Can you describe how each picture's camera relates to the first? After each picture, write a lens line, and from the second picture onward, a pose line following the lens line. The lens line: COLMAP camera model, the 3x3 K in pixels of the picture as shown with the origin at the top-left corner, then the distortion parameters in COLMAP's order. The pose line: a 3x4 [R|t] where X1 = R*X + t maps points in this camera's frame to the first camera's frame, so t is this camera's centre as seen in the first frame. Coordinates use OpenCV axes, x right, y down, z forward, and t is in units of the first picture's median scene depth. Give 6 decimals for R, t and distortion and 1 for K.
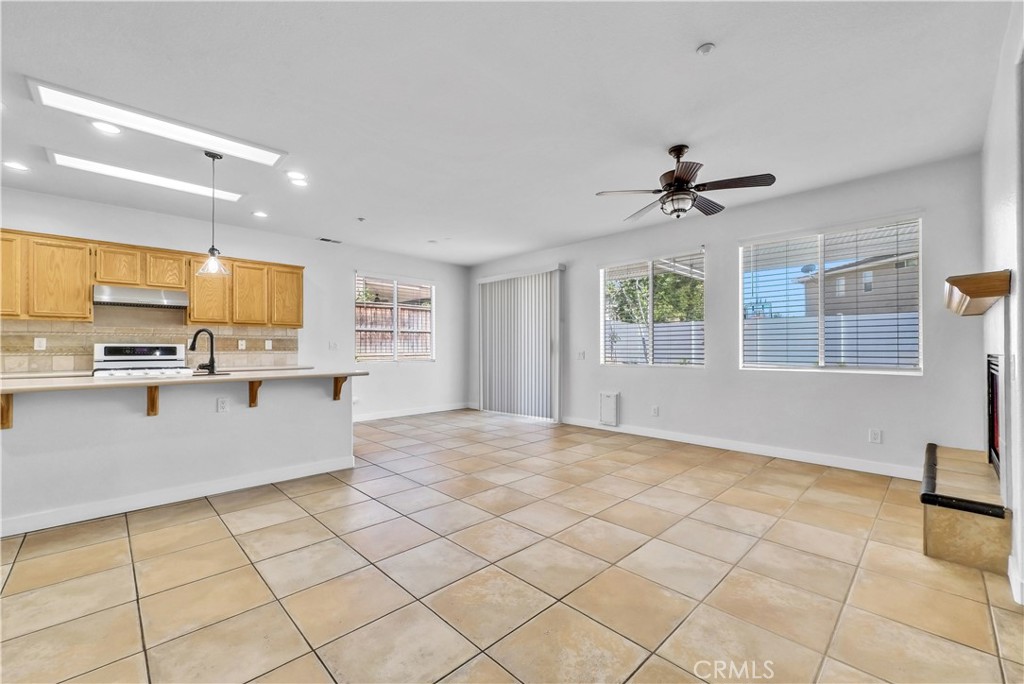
lens RADIAL K [[418.6, 0, 519.5], [0, 418.6, 343.8], [0, 0, 1]] dist [0.000097, -0.000593]
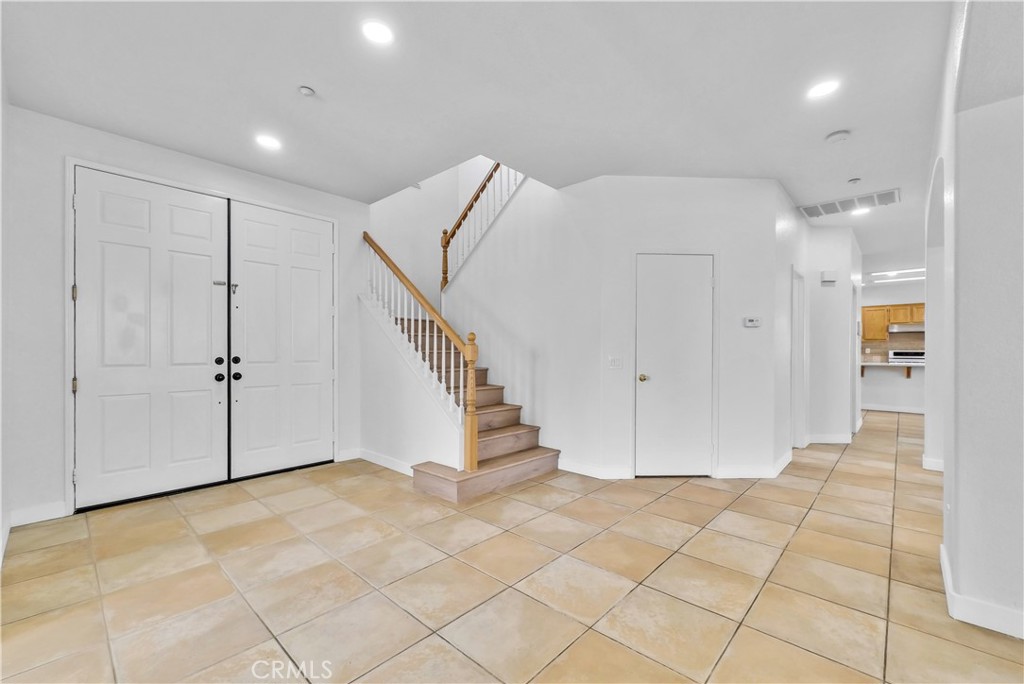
lens RADIAL K [[418.6, 0, 503.9], [0, 418.6, 356.0], [0, 0, 1]] dist [0.000097, -0.000593]
pose [[0.028044, 0.007880, -0.999576, 1.405831], [0.009884, 0.999918, 0.008160, -0.011571], [0.999558, -0.010109, 0.027963, -1.356315]]
